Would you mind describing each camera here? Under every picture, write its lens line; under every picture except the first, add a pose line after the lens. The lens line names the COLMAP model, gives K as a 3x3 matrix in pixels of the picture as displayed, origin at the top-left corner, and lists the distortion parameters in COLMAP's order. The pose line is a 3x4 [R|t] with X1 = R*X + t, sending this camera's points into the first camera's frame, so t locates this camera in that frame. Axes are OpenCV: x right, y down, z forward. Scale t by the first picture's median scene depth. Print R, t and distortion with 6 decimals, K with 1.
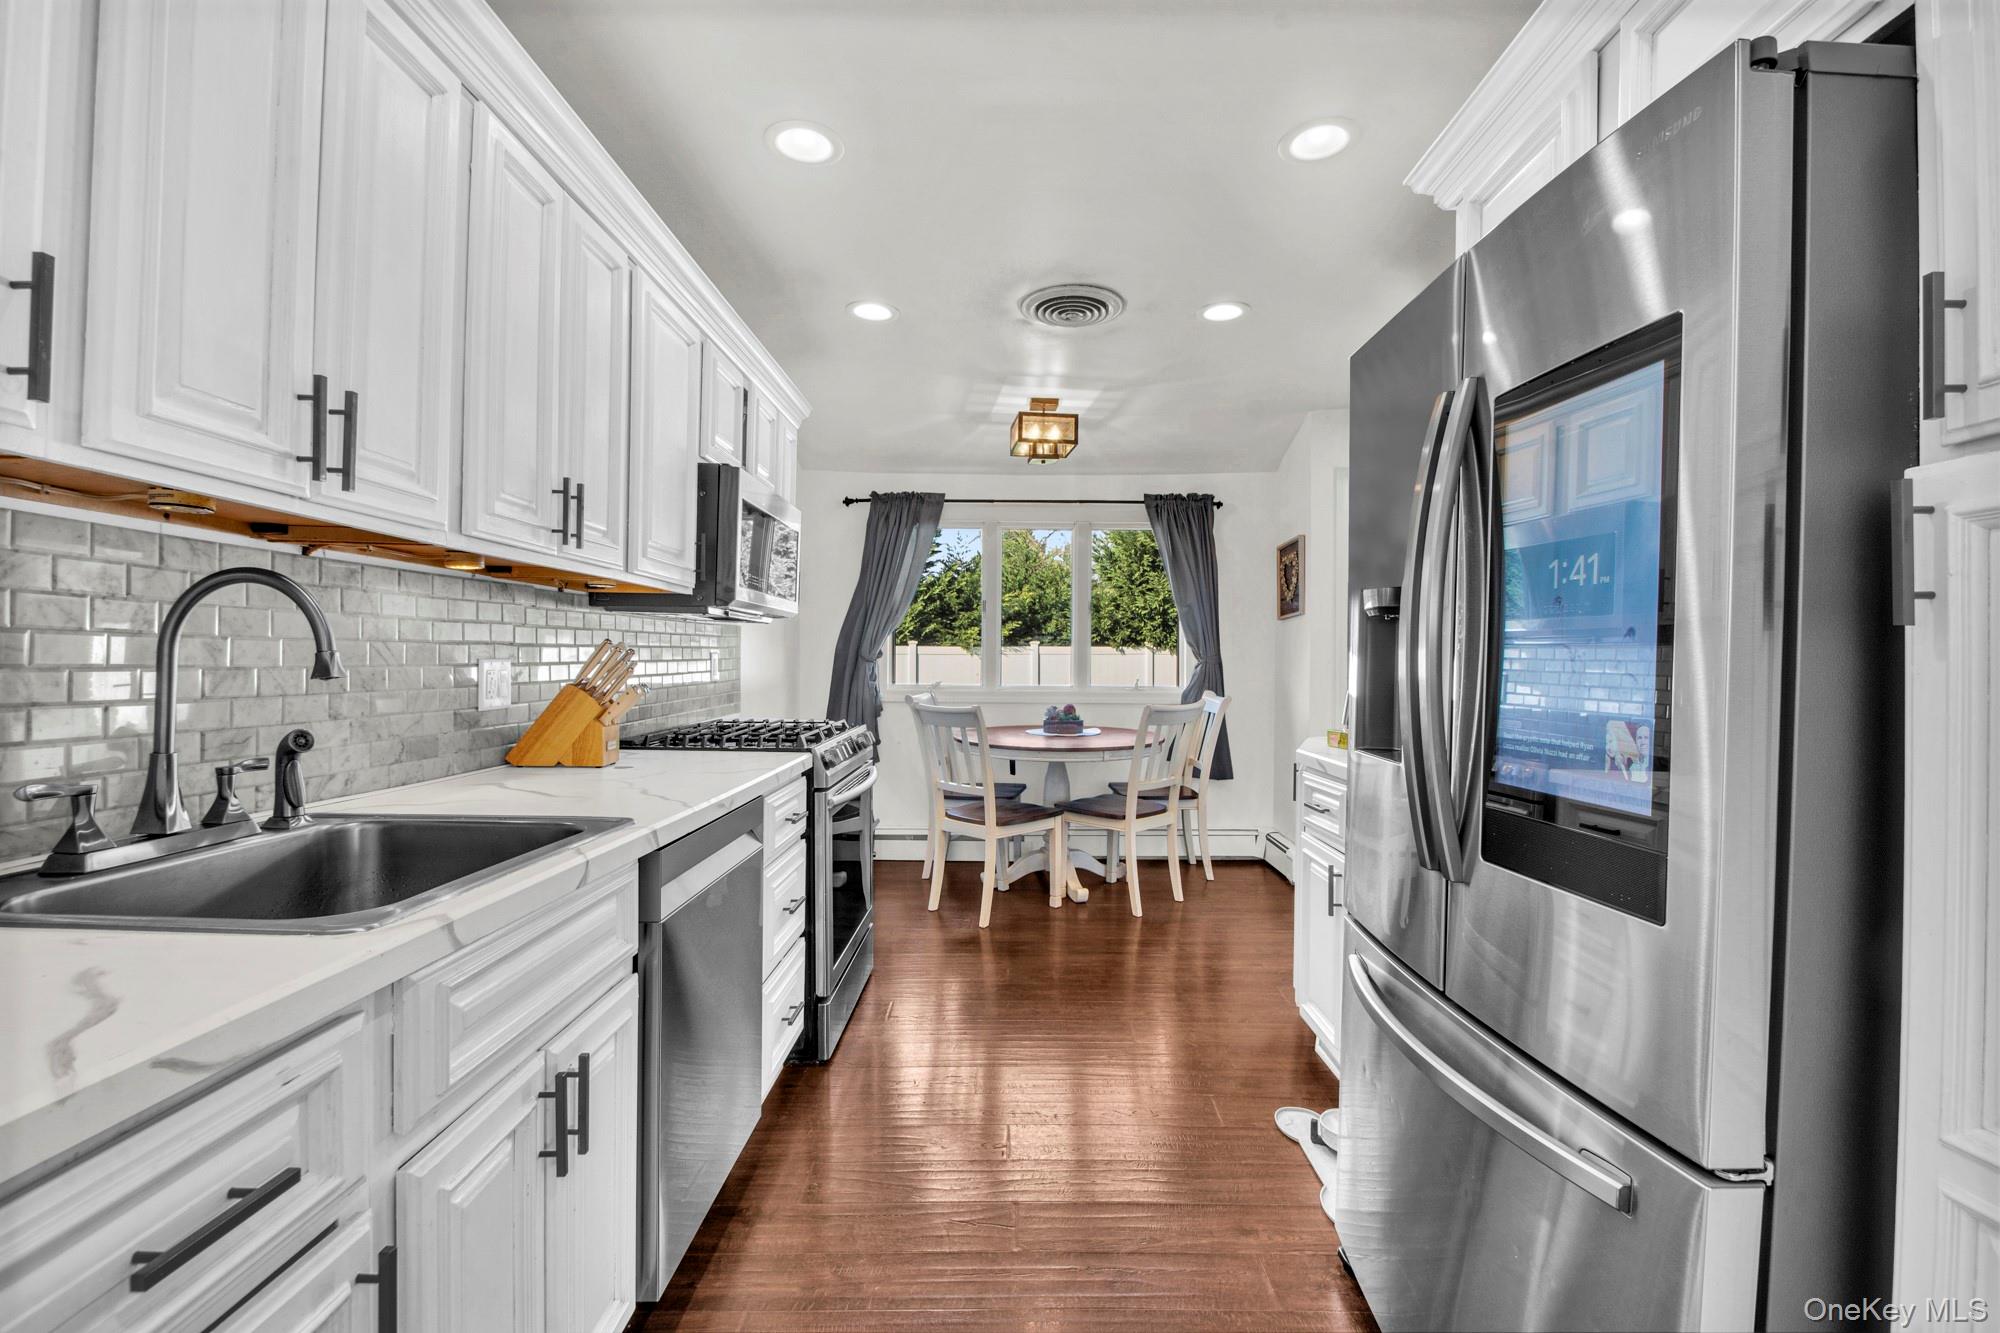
lens RADIAL K [[905.7, 0, 1007.1], [0, 905.7, 662.8], [0, 0, 1]] dist [0.003158, 0.000310]
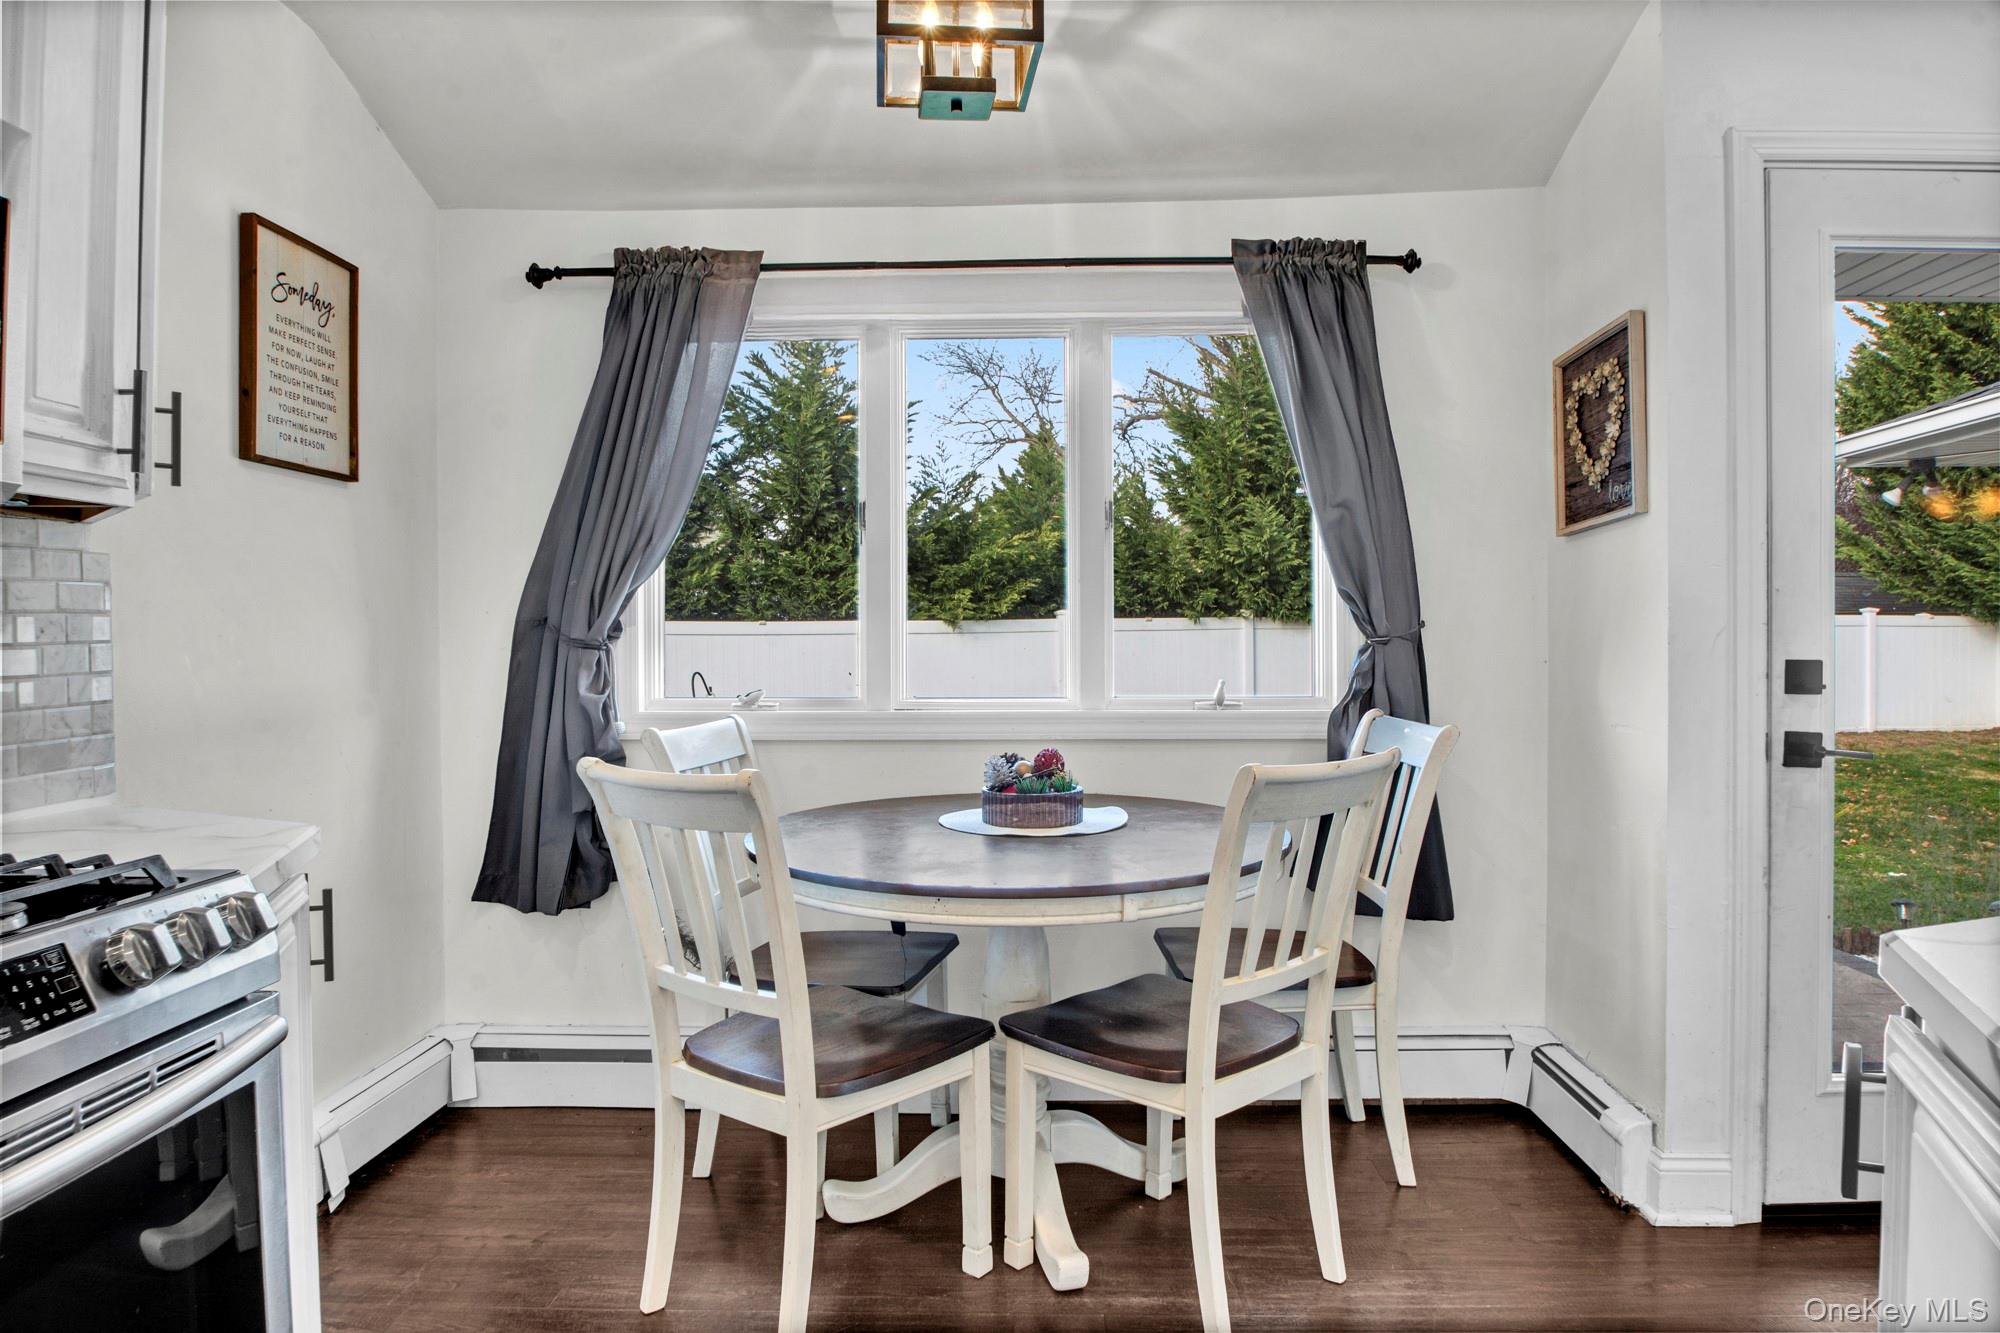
lens RADIAL K [[1283.0, 0, 1004.3], [0, 1283.0, 647.0], [0, 0, 1]] dist [-0.024615, -0.000438]
pose [[0.999415, -0.011486, -0.032217, 0.062492], [0.011526, 0.999933, 0.001059, 0.000030], [0.032203, -0.001429, 0.999480, 0.402505]]
